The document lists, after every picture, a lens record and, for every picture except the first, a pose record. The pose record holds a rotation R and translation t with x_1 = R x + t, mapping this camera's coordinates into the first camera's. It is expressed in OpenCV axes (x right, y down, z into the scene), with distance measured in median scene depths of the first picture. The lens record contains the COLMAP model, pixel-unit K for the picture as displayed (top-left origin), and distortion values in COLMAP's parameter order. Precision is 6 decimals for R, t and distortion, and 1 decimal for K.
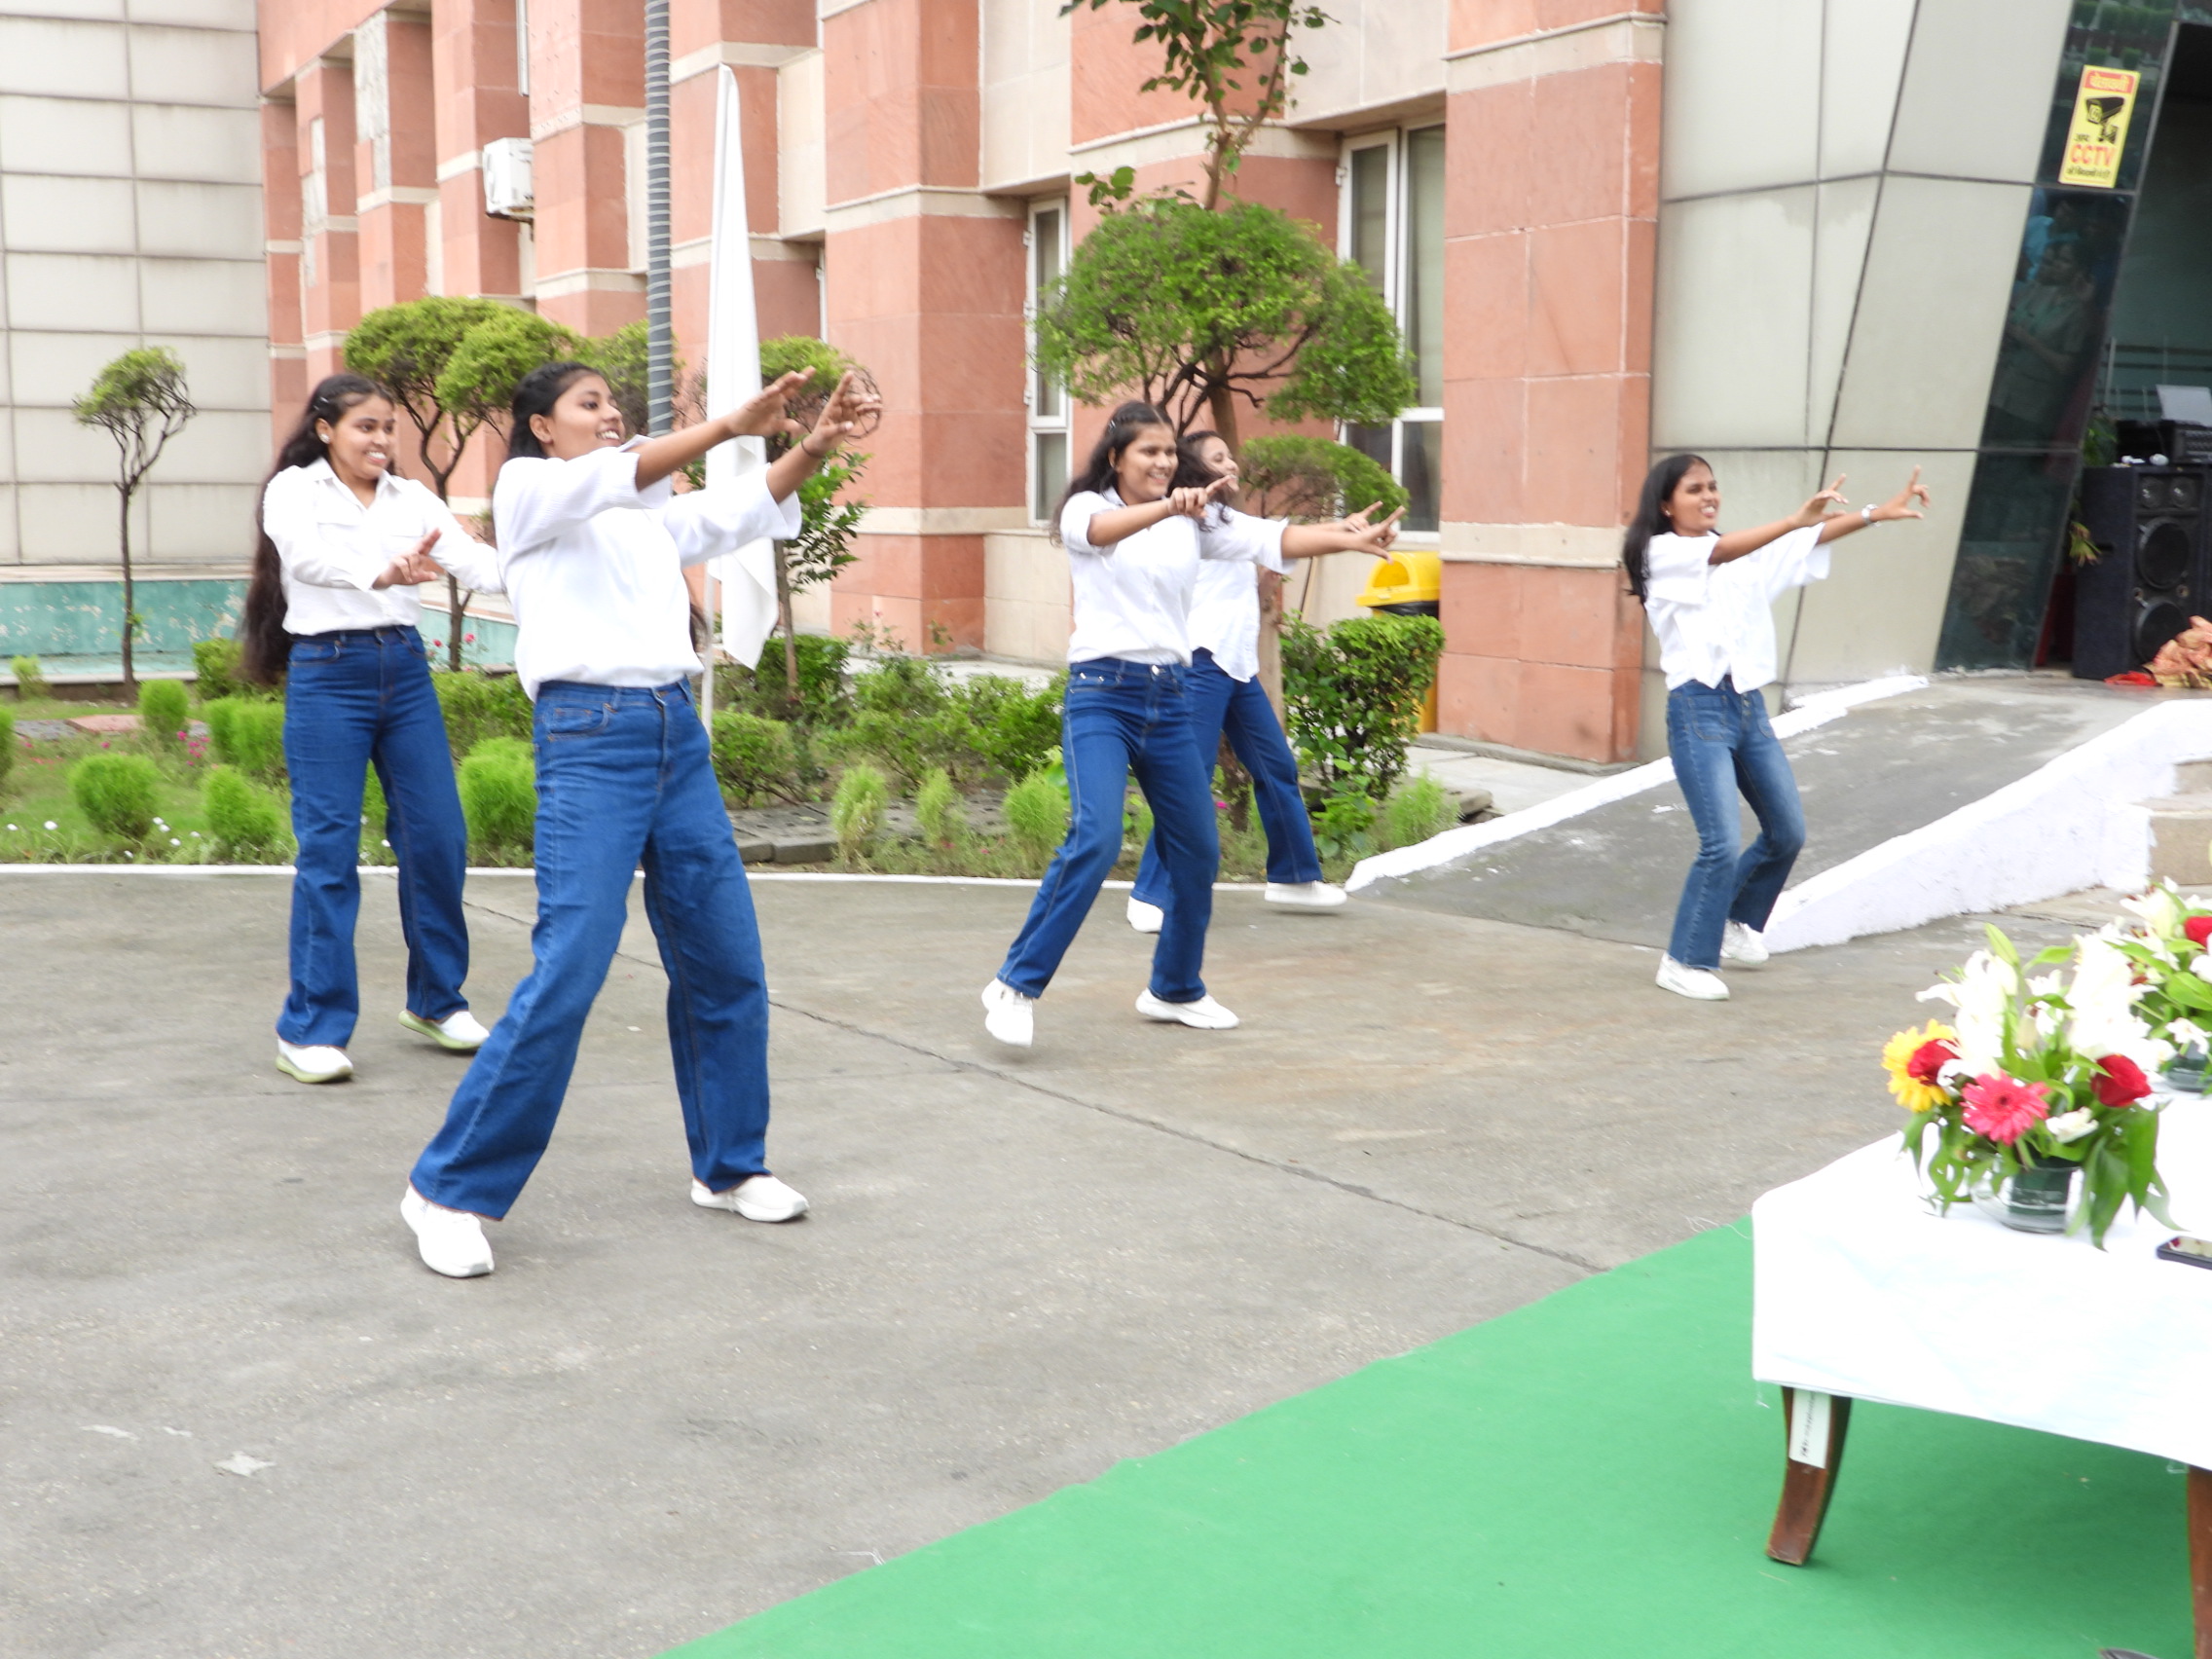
lens RADIAL K [[2663.6, 0, 1108.0], [0, 2663.6, 829.9], [0, 0, 1]] dist [-0.008182, 0.000000]
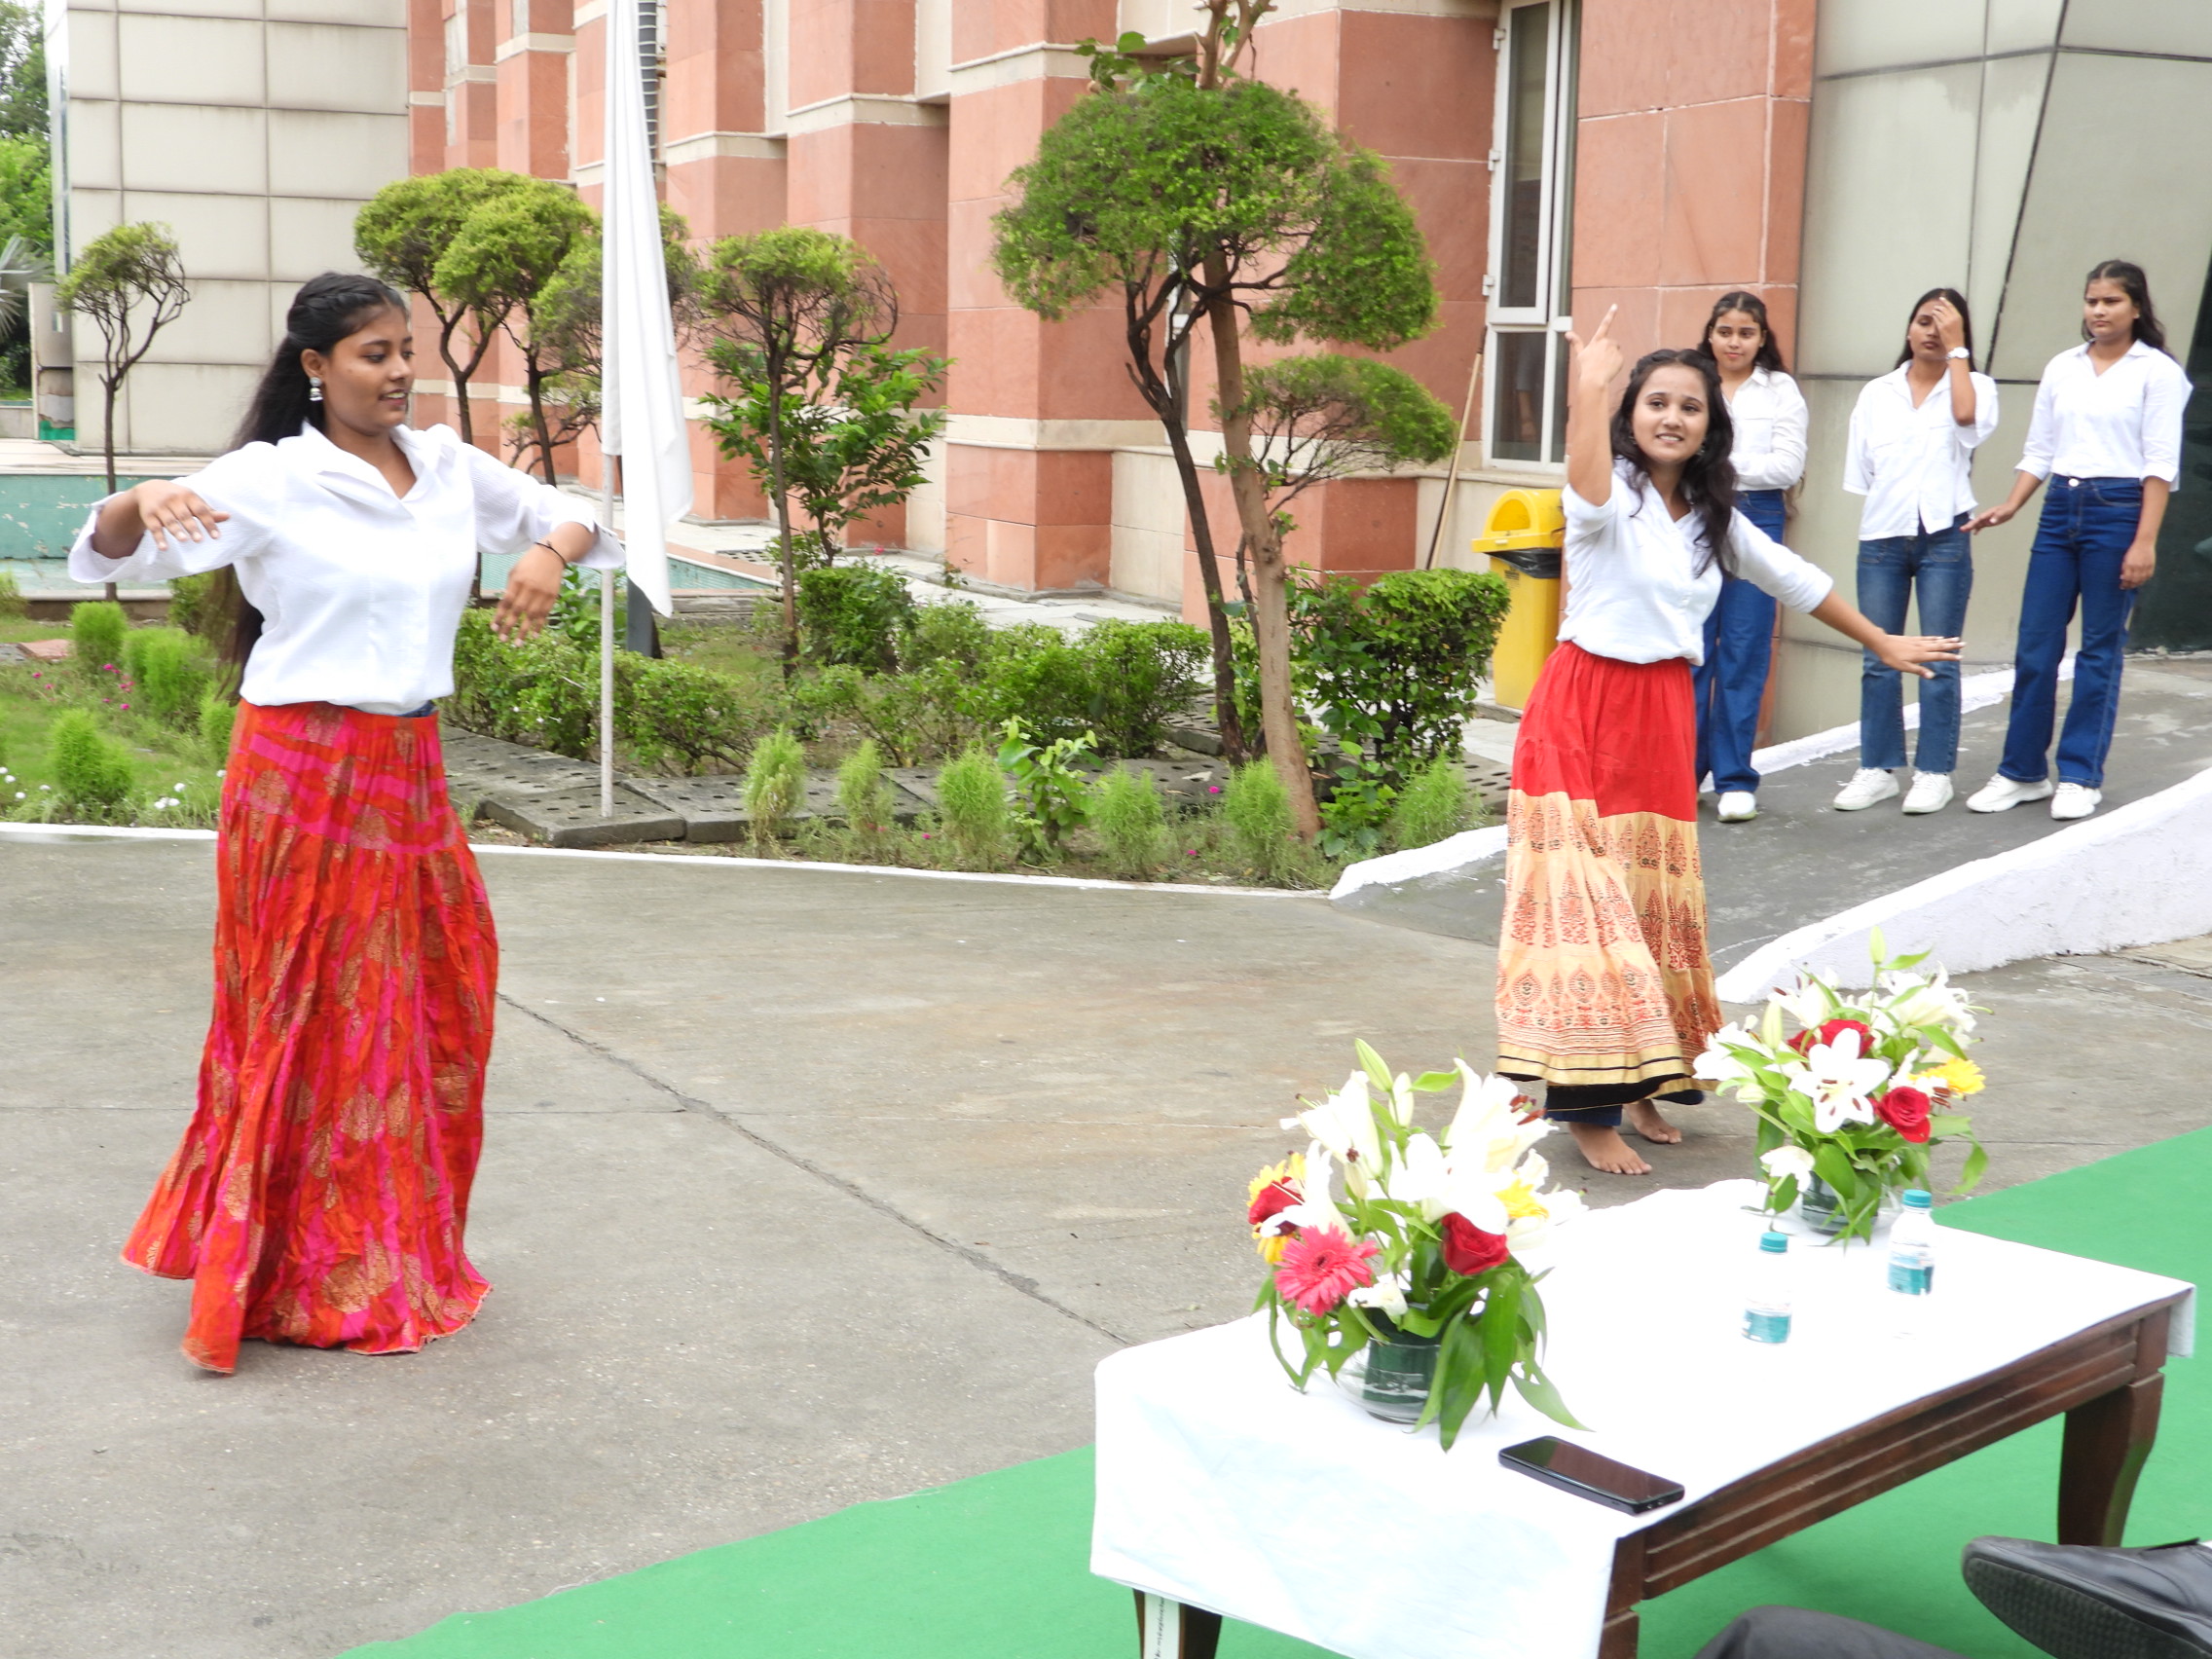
lens RADIAL K [[3082.8, 0, 1114.0], [0, 3082.8, 832.0], [0, 0, 1]] dist [-0.005181, 0.000000]
pose [[0.994190, 0.033523, -0.102289, 0.114743], [-0.031698, 0.999309, 0.019412, -0.014502], [0.102869, -0.016057, 0.994565, 0.017624]]
